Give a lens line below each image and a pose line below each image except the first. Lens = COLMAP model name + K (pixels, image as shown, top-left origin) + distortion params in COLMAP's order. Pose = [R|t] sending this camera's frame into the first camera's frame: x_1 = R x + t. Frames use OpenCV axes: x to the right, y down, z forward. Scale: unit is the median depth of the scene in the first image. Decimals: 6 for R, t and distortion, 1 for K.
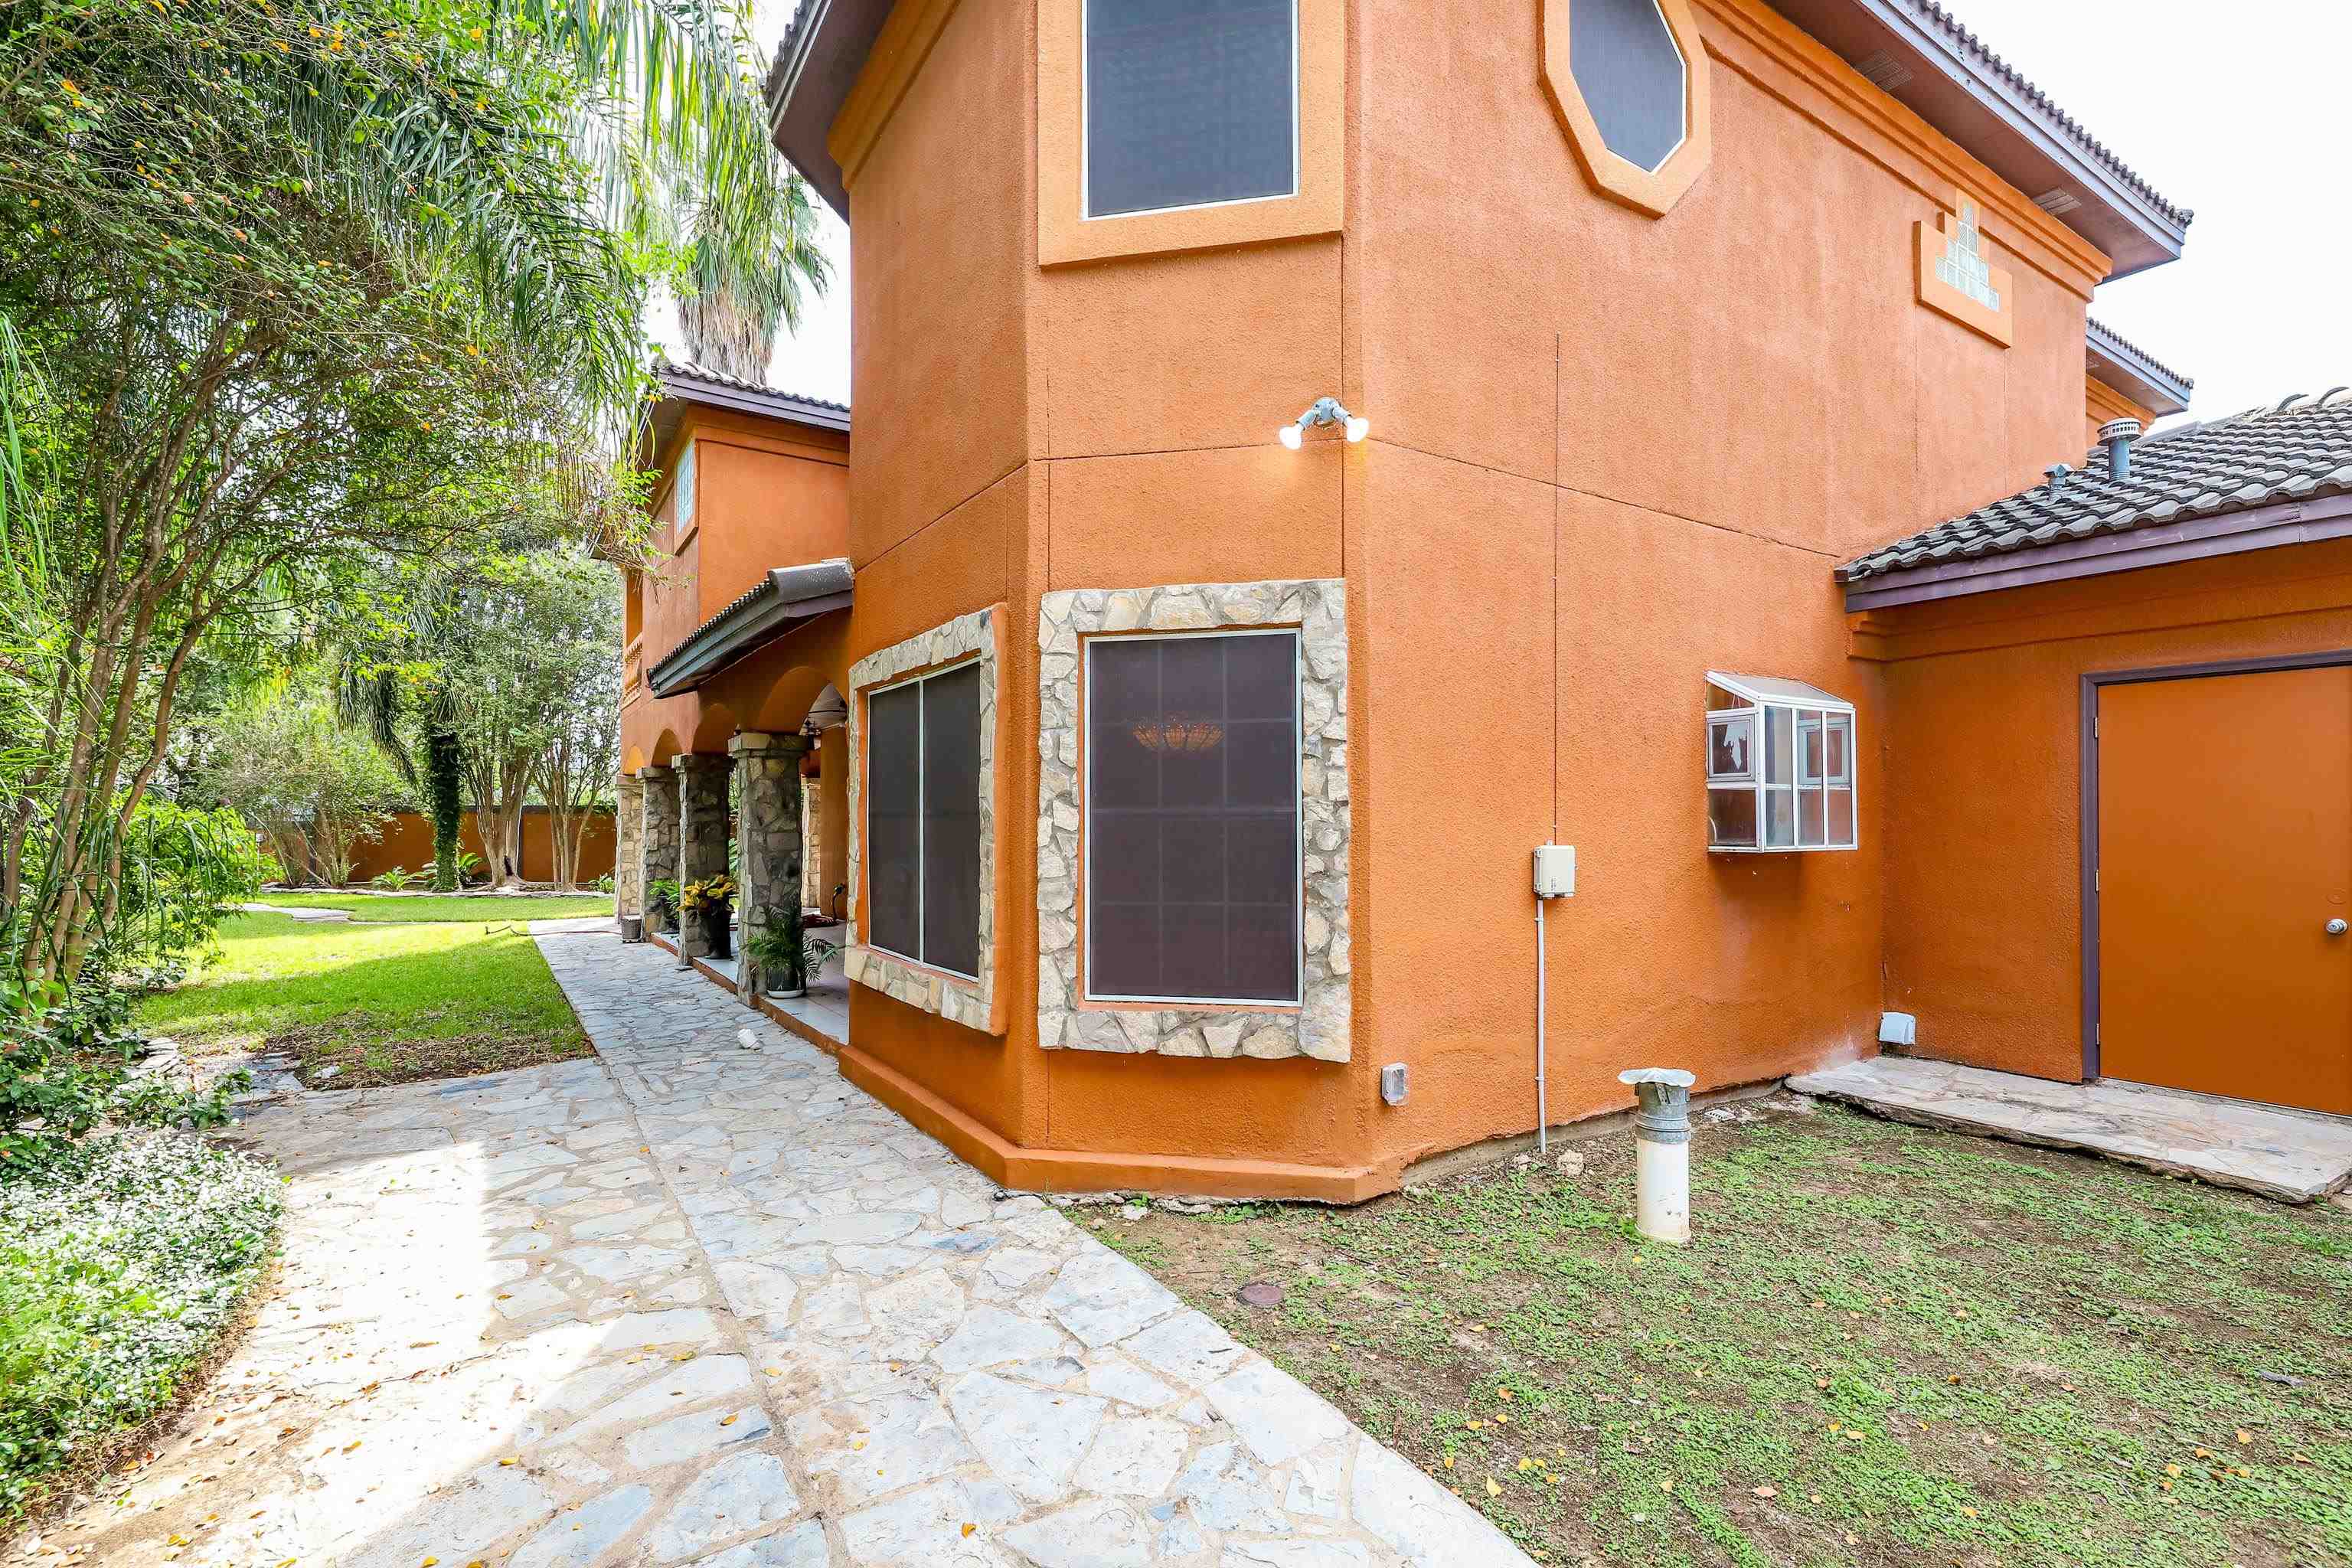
lens RADIAL K [[1079.9, 0, 1177.5], [0, 1079.9, 804.1], [0, 0, 1]] dist [0.008862, 0.000192]
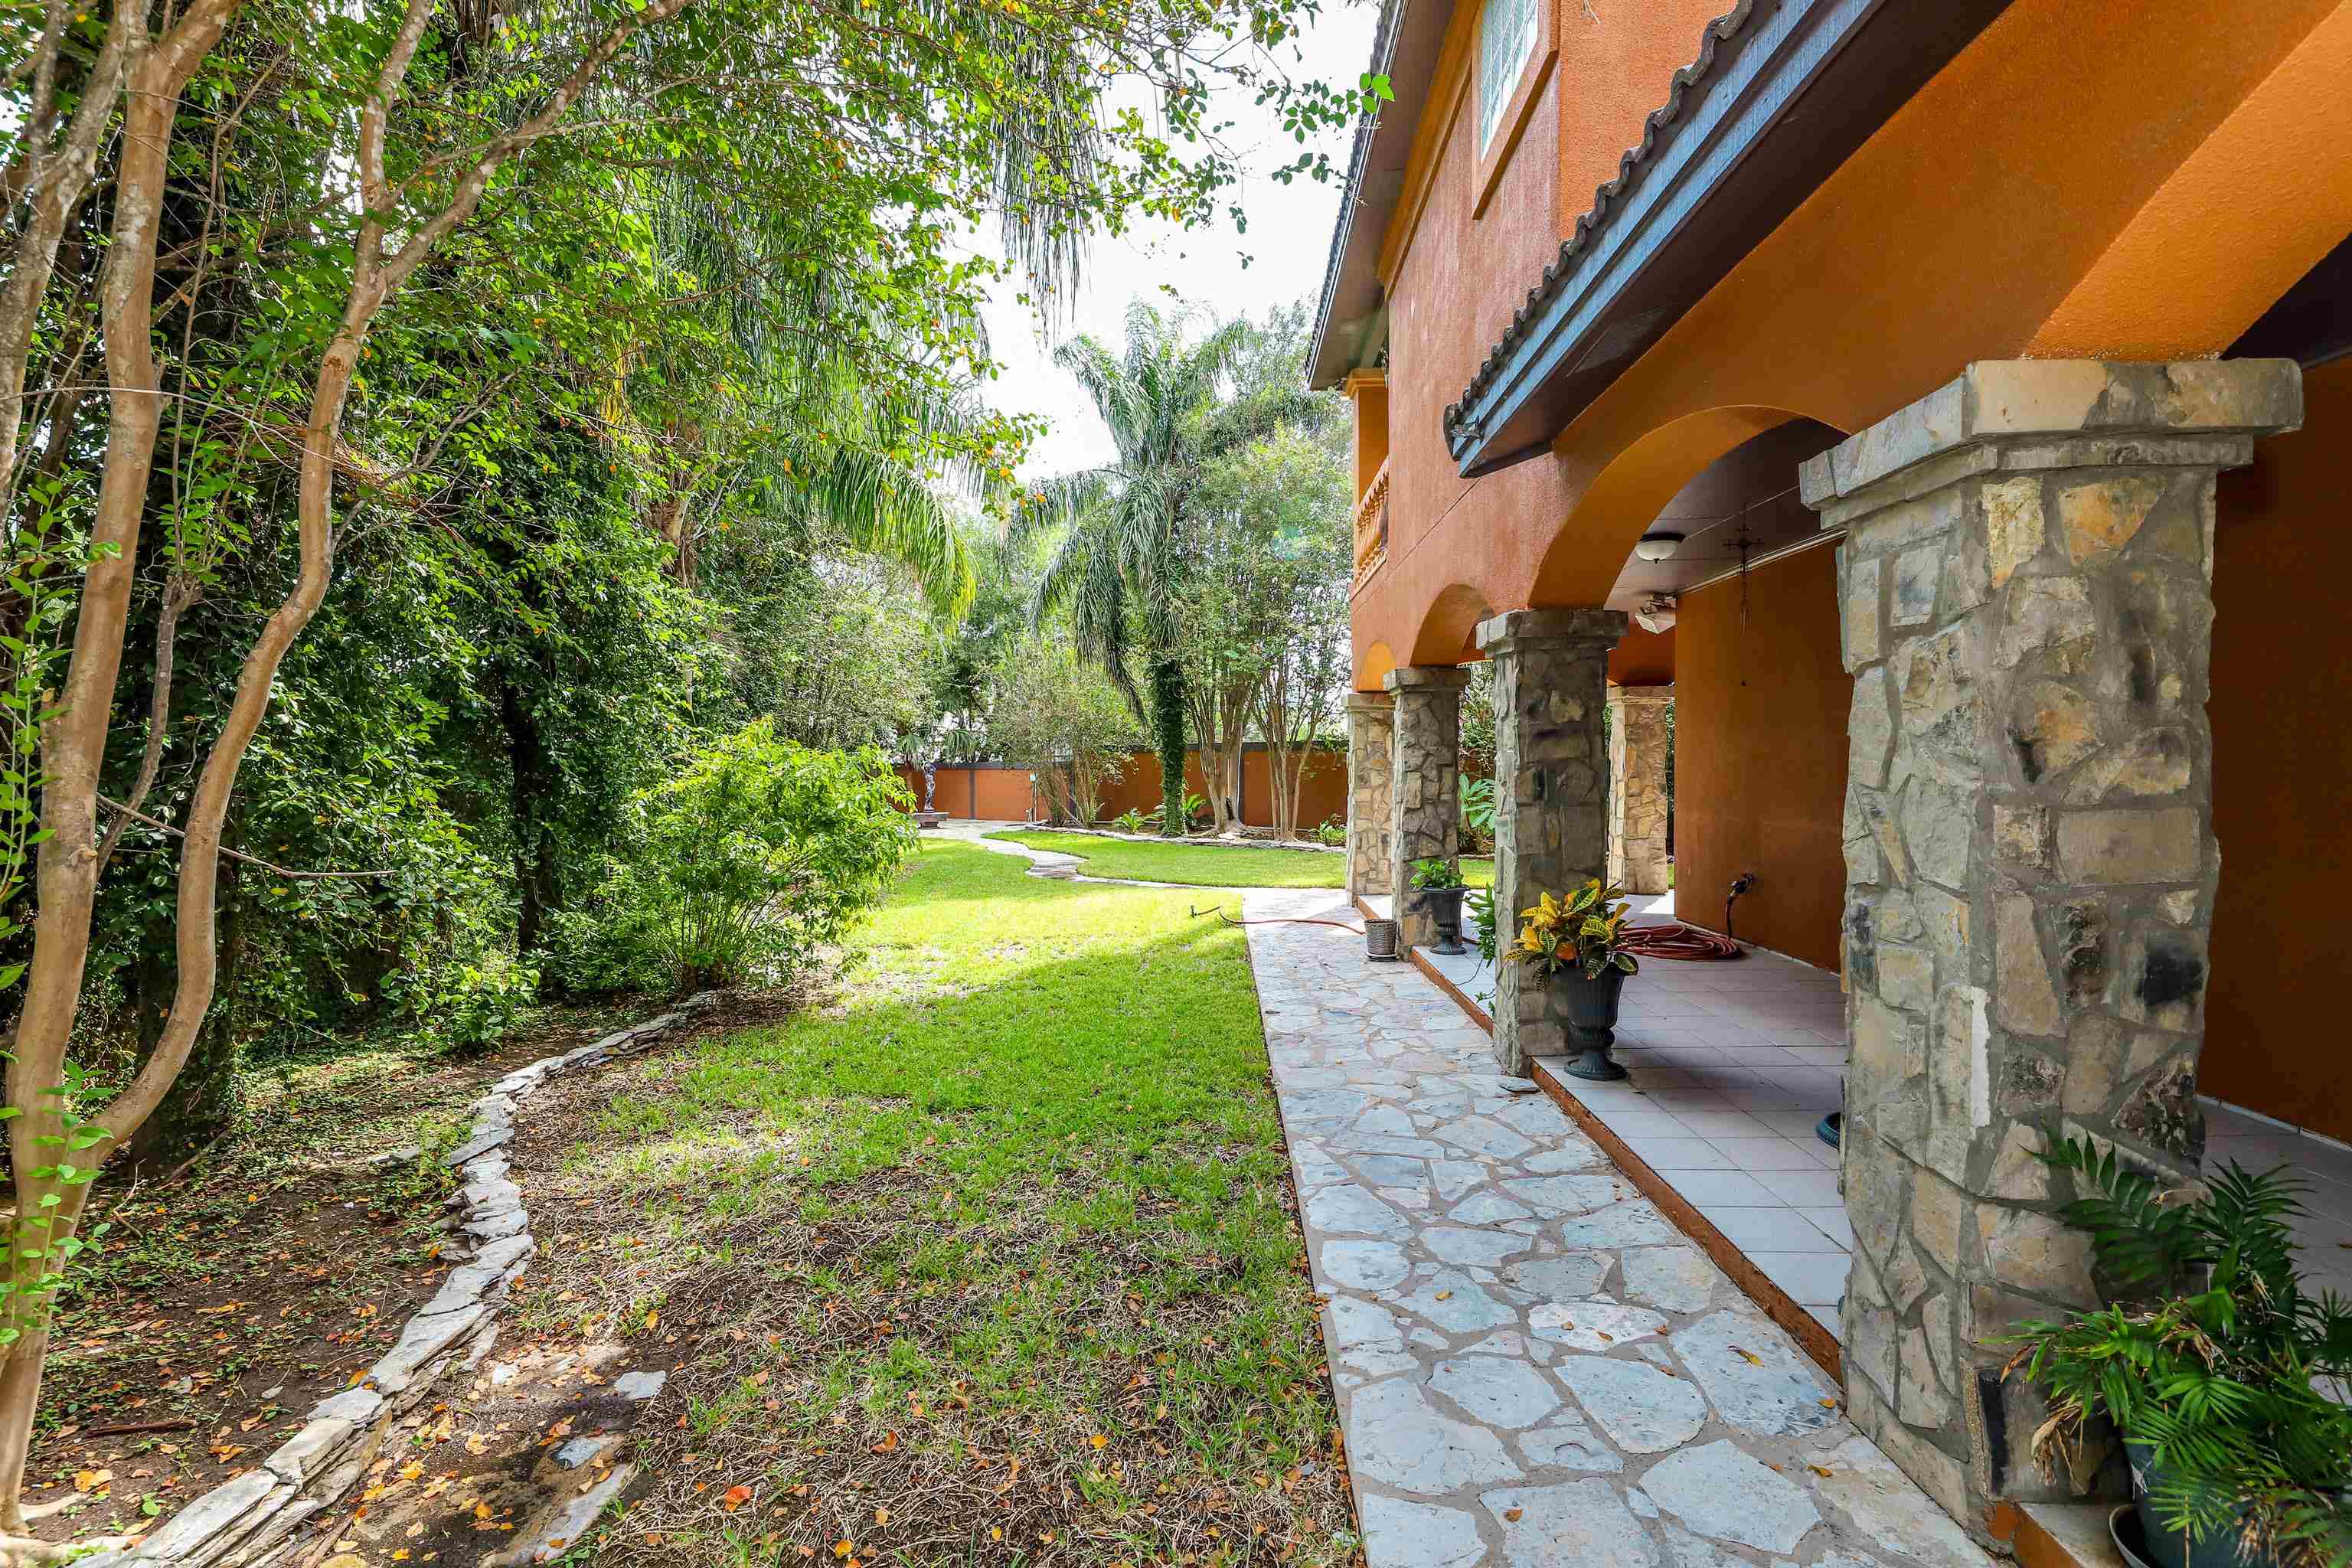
lens RADIAL K [[1043.5, 0, 1178.8], [0, 1043.5, 796.4], [0, 0, 1]] dist [0.033721, 0.000121]
pose [[0.816999, 0.012919, -0.576495, -0.161304], [0.018041, 0.998687, 0.047947, 0.003872], [0.576357, -0.049573, 0.815693, 0.284918]]
